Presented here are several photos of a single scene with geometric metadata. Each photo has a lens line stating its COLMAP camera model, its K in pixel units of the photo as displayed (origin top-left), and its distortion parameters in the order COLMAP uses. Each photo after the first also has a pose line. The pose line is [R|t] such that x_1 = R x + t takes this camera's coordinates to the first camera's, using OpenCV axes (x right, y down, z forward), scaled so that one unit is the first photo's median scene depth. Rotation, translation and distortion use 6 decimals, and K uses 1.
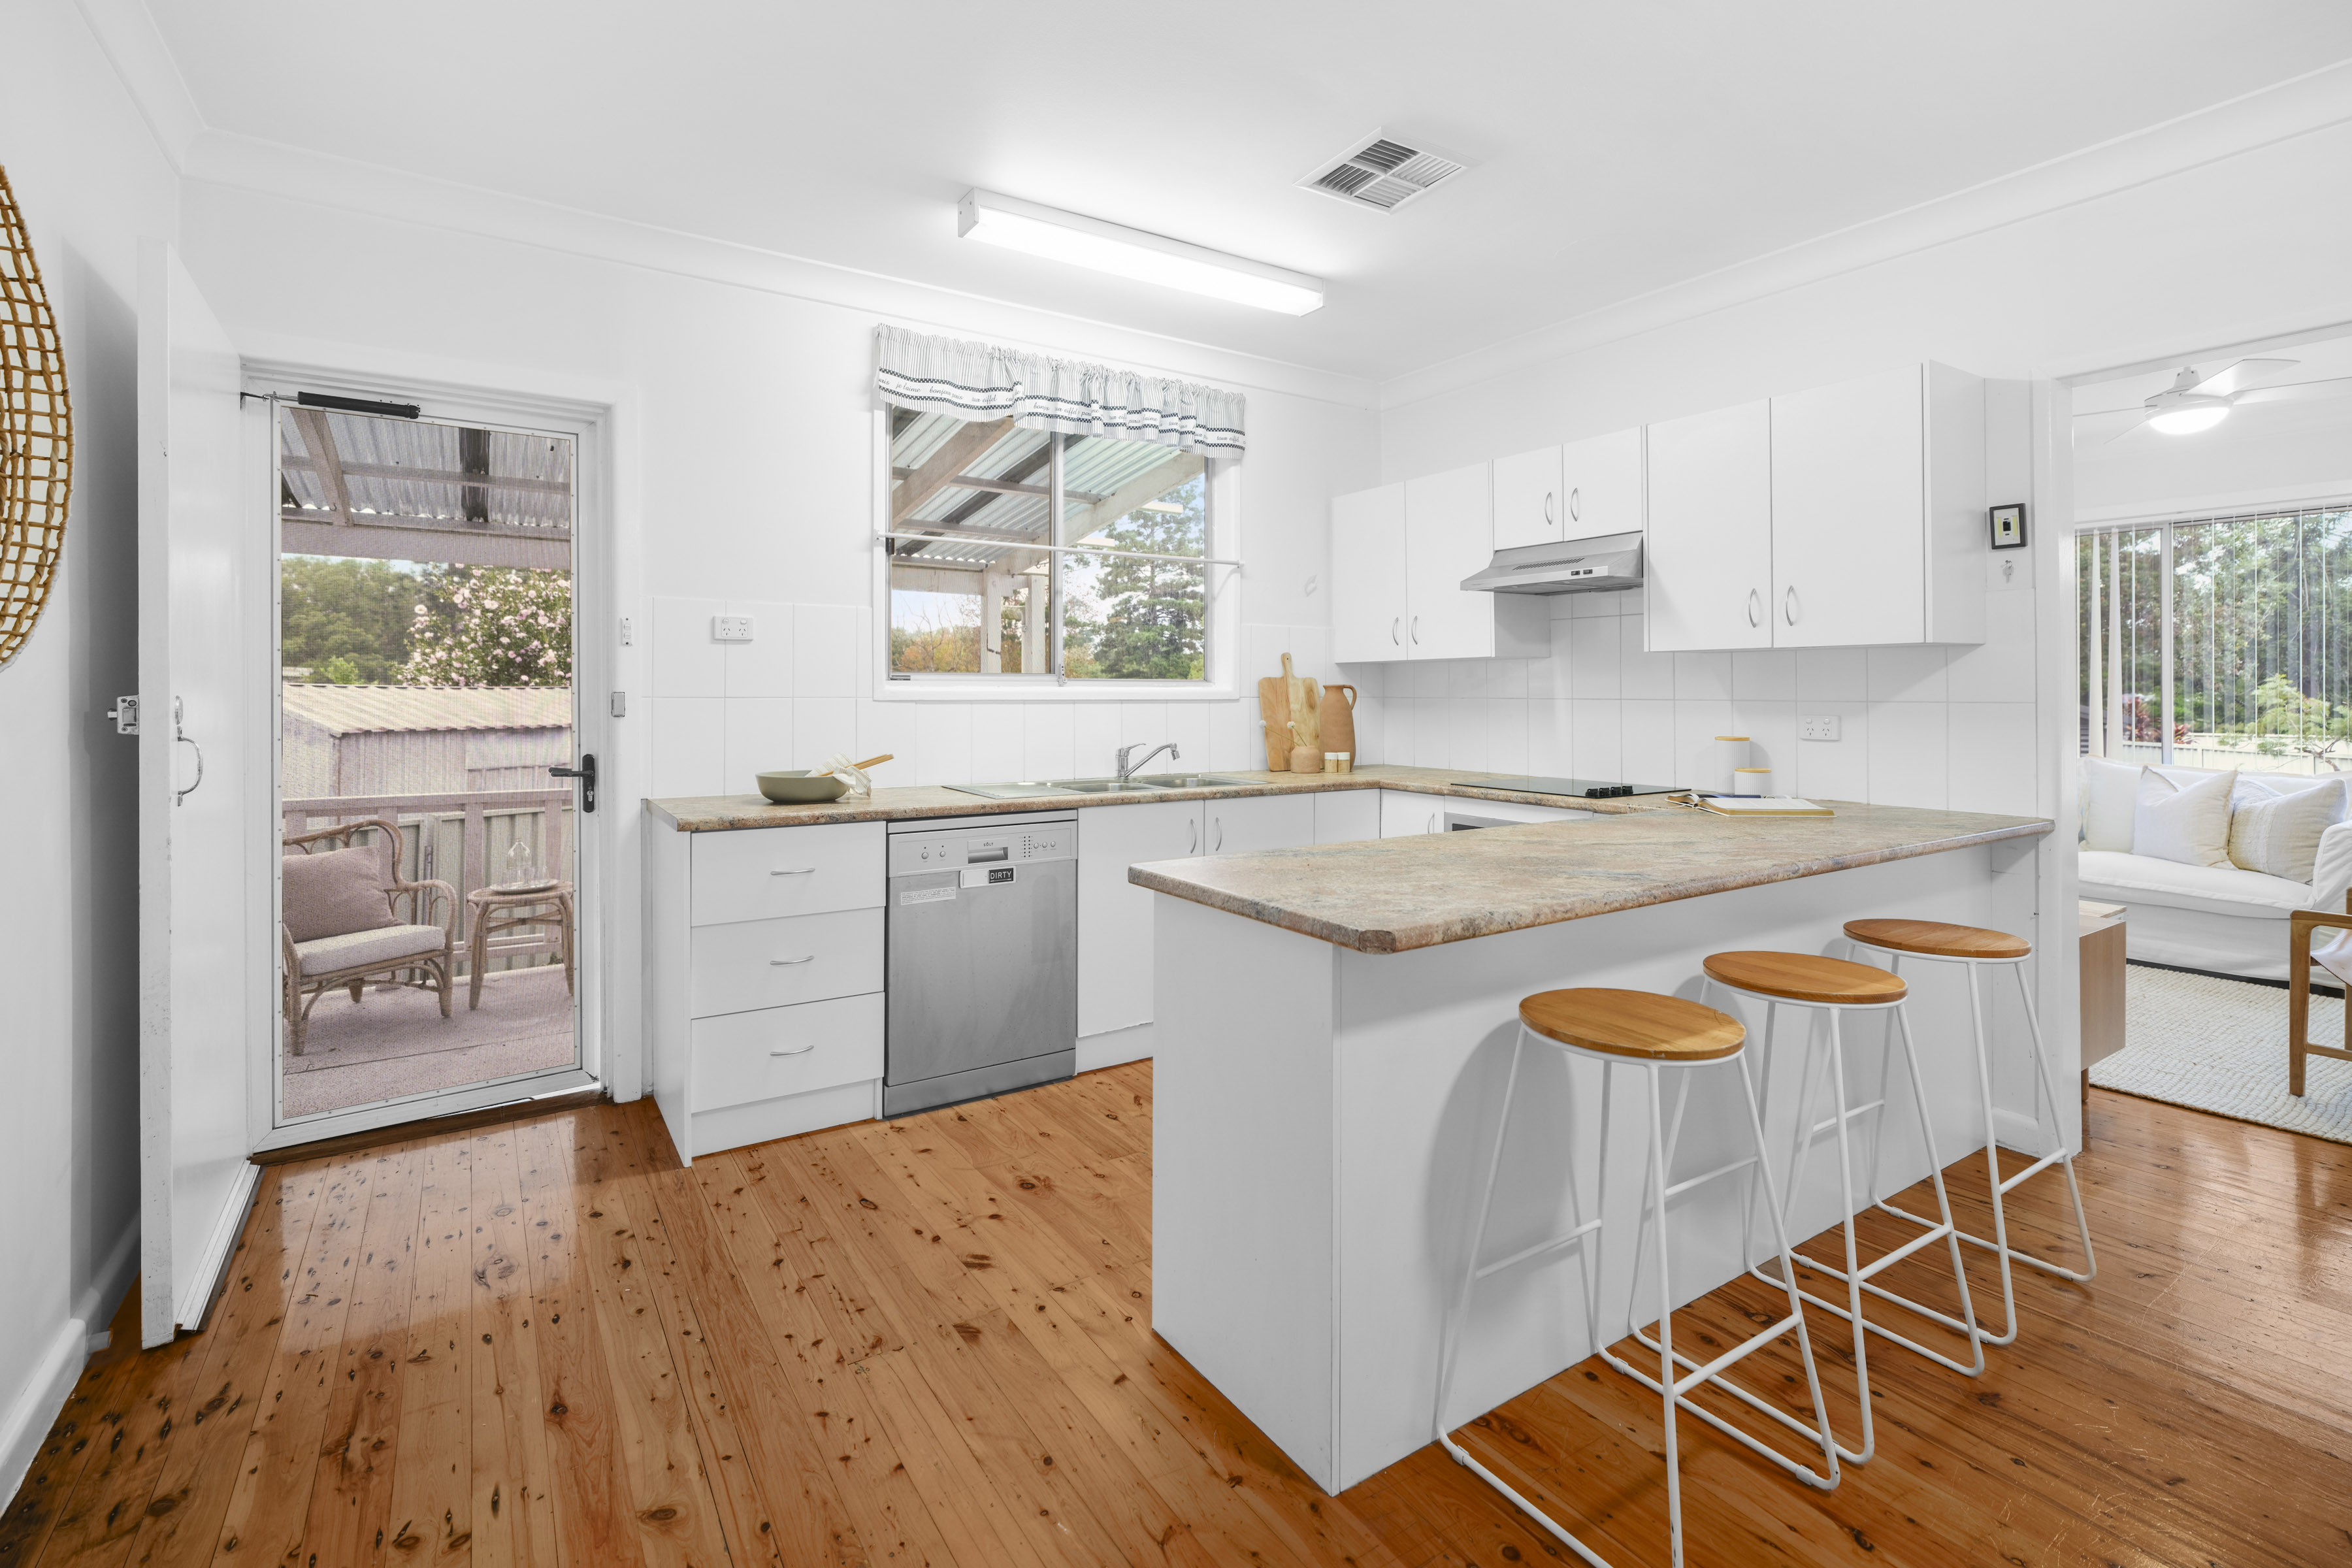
lens RADIAL K [[1076.2, 0, 1178.1], [0, 1076.2, 686.7], [0, 0, 1]] dist [-0.001062, 0.000630]
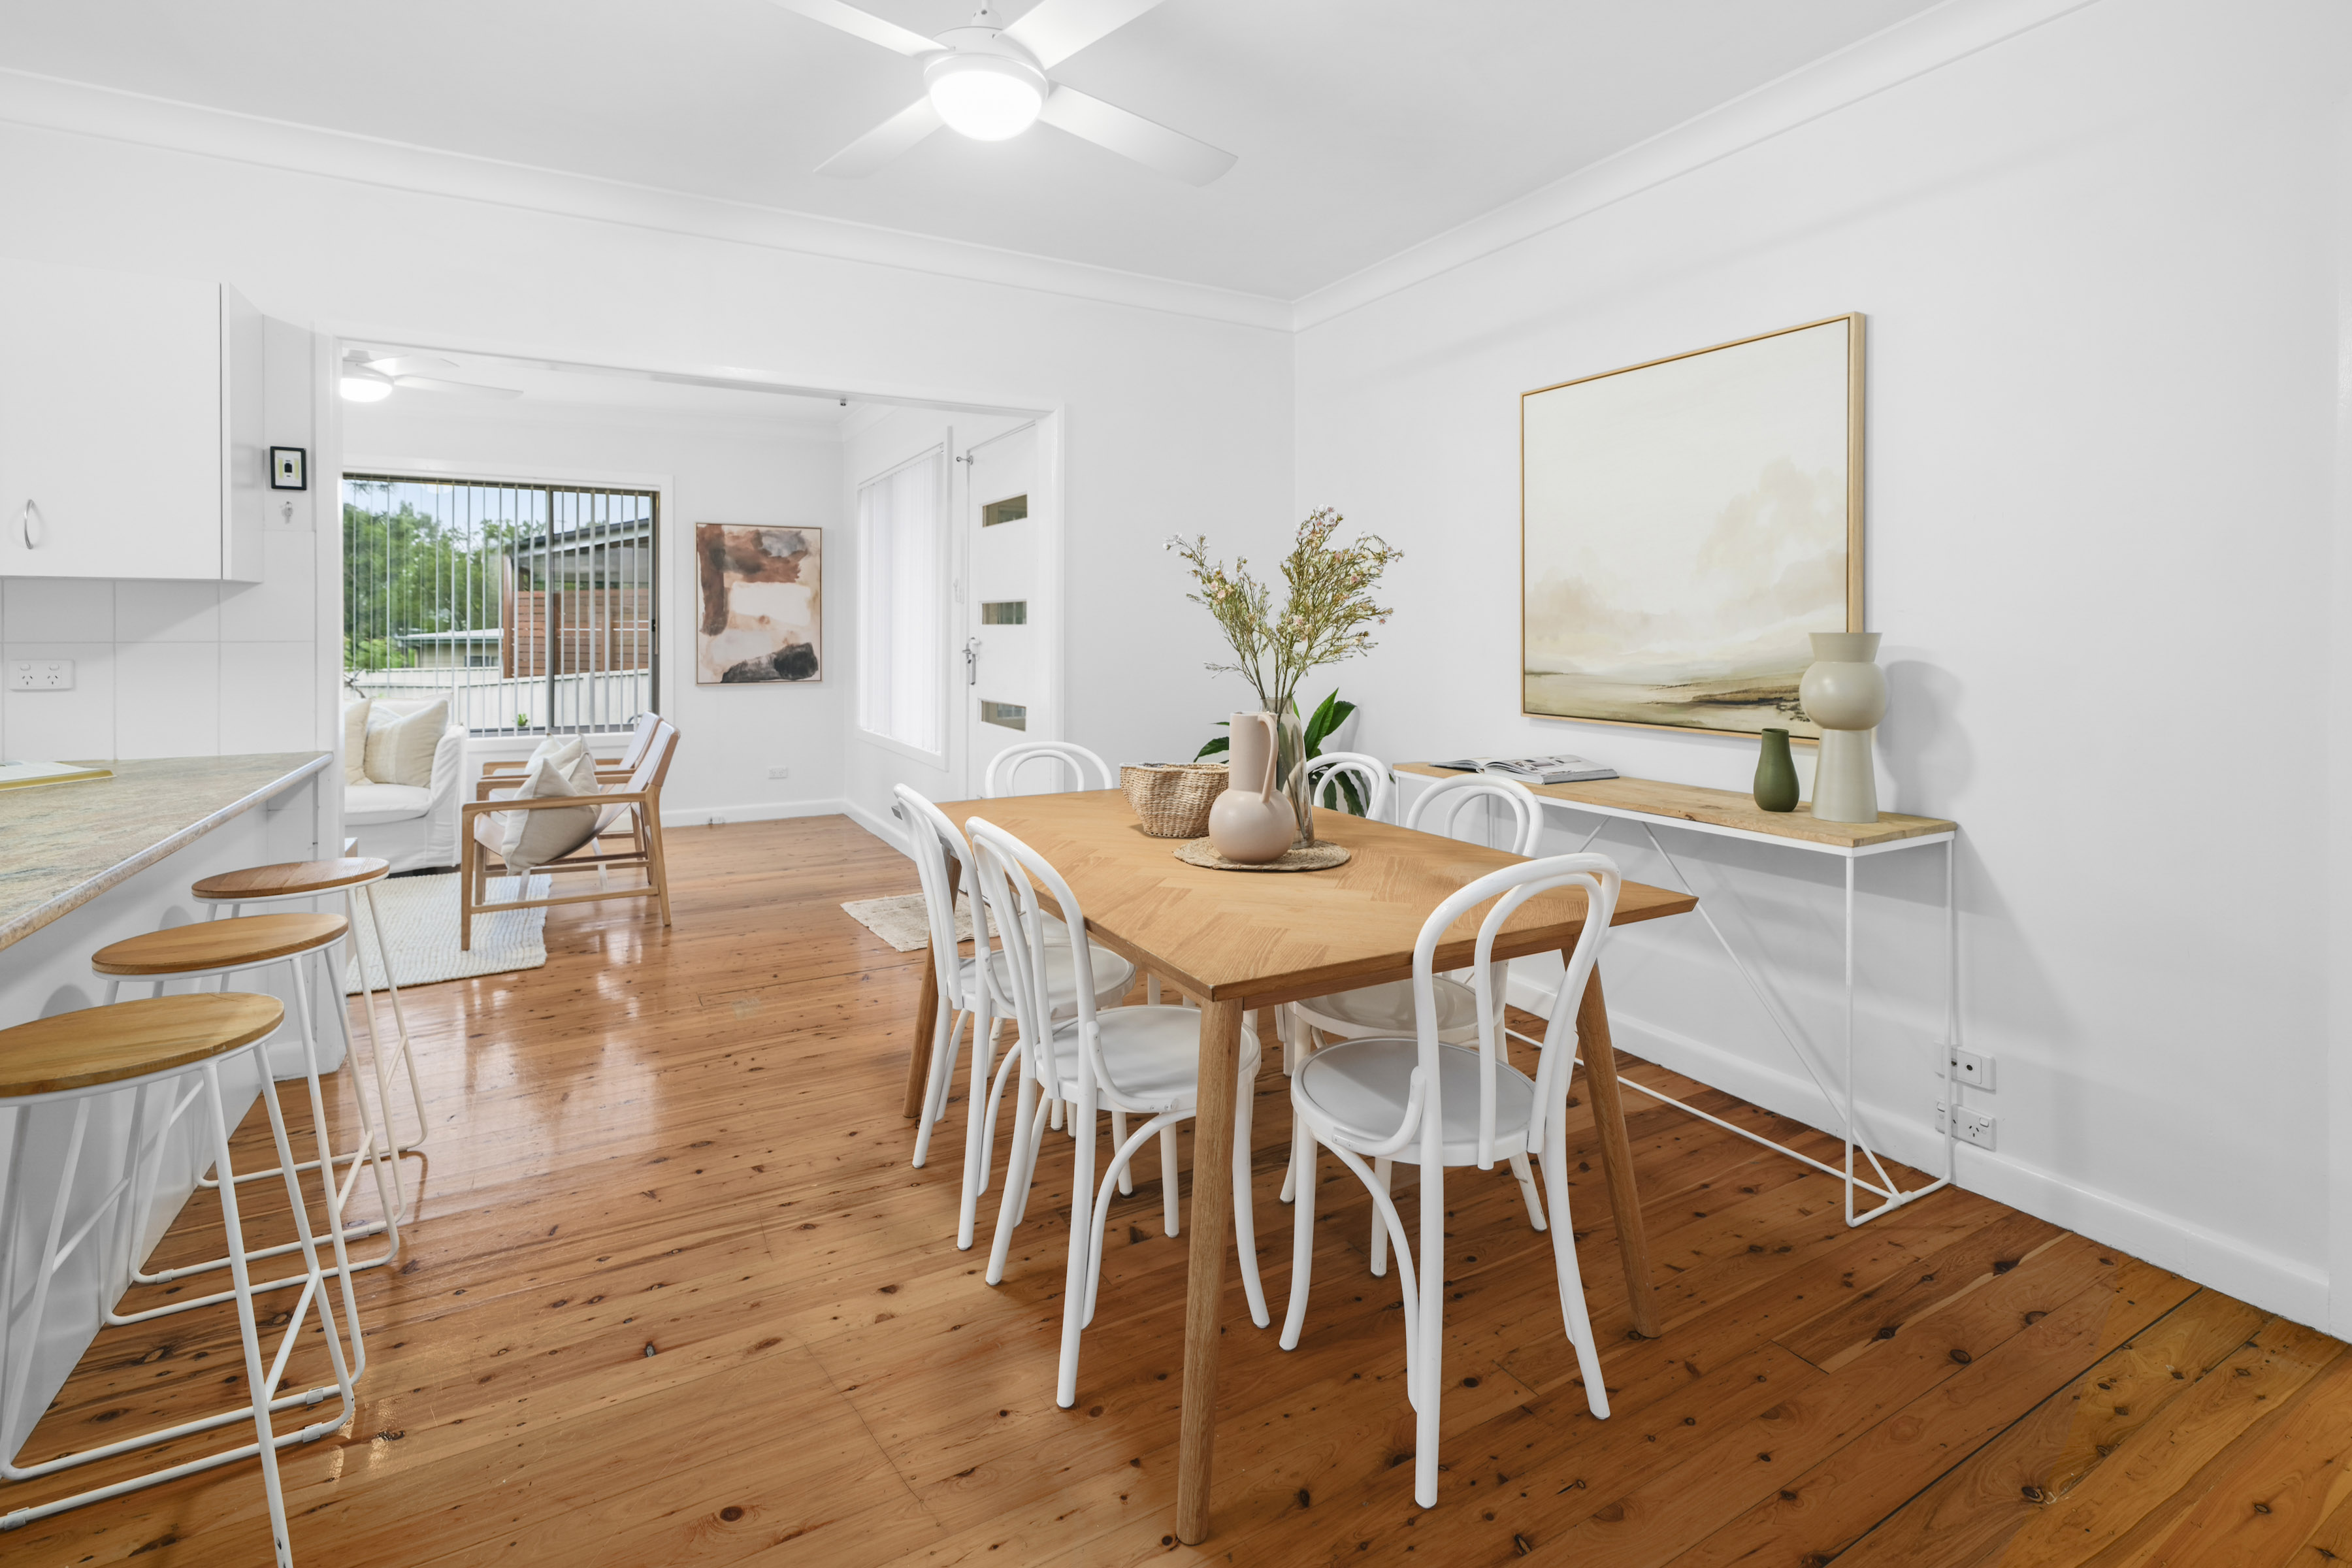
lens RADIAL K [[1076.2, 0, 1194.2], [0, 1076.2, 636.8], [0, 0, 1]] dist [-0.001062, 0.000630]
pose [[0.055051, -0.006324, 0.998464, -0.158479], [-0.004936, 0.999966, 0.006605, -0.000443], [-0.998471, -0.005292, 0.055018, 0.069451]]
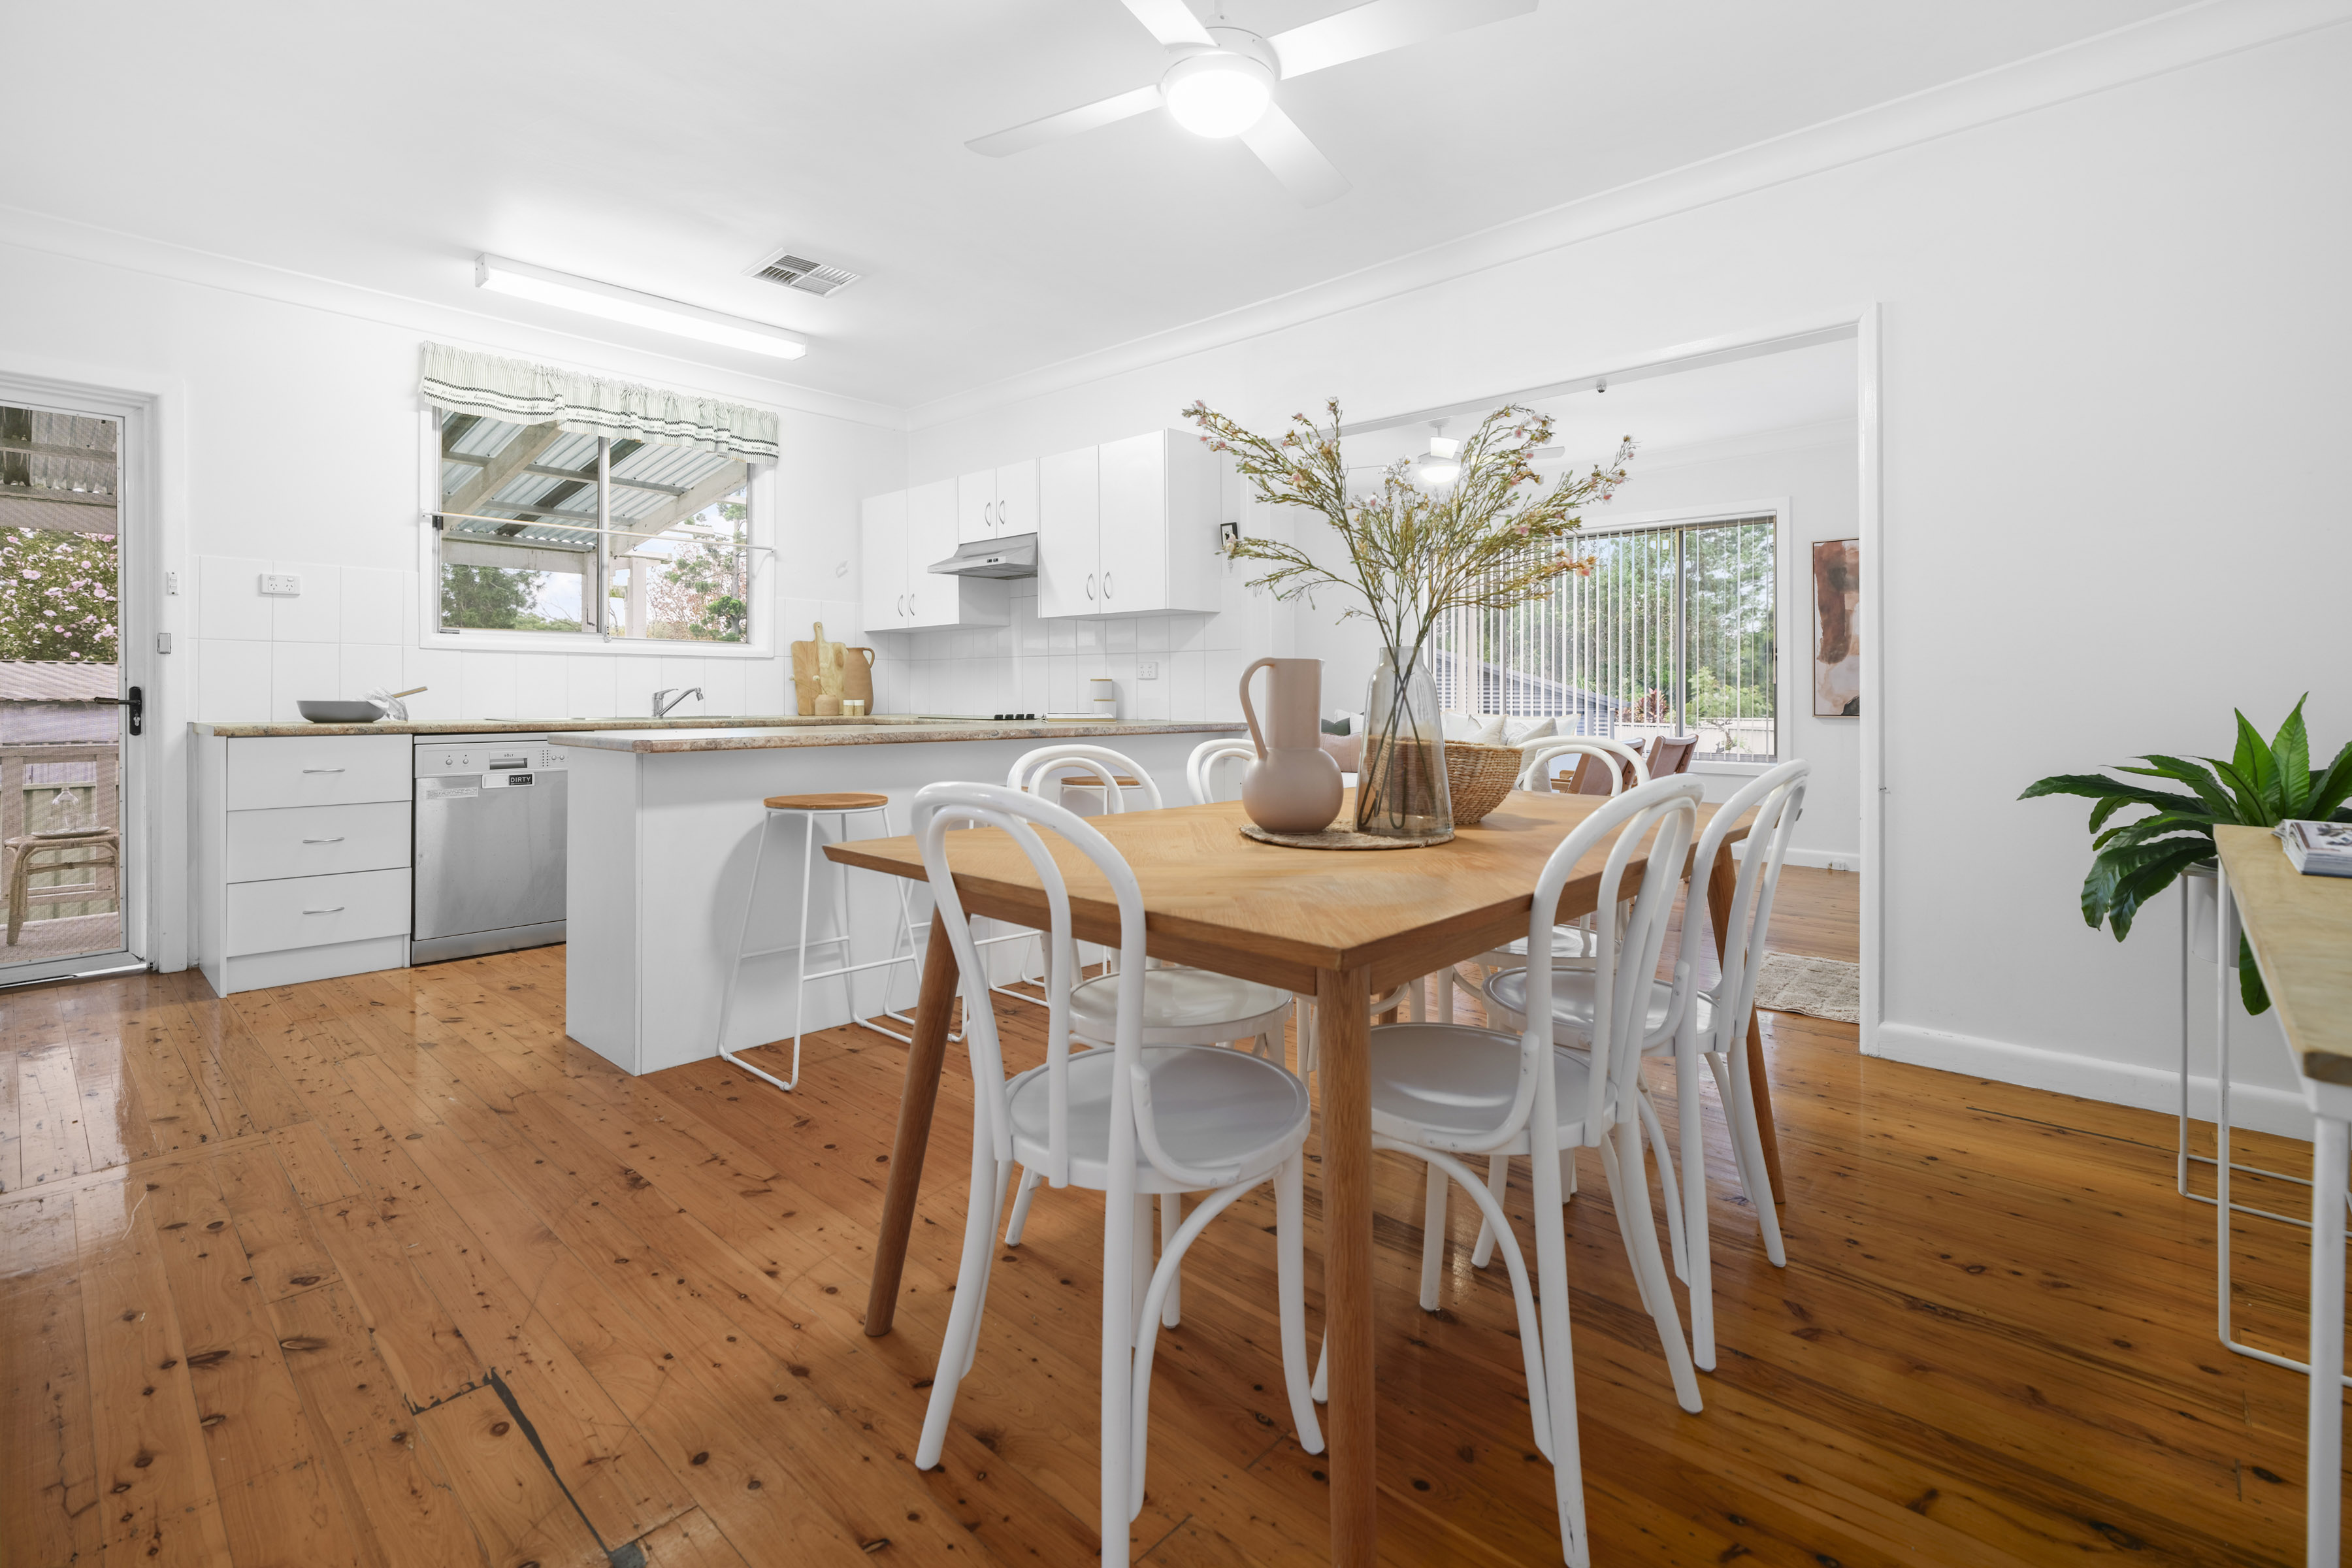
lens RADIAL K [[1076.2, 0, 1183.0], [0, 1076.2, 689.7], [0, 0, 1]] dist [-0.001062, 0.000630]
pose [[0.968460, 0.001411, 0.249163, 0.251413], [-0.001584, 0.999999, 0.000494, 0.057871], [-0.249162, -0.000873, 0.968461, -0.398916]]
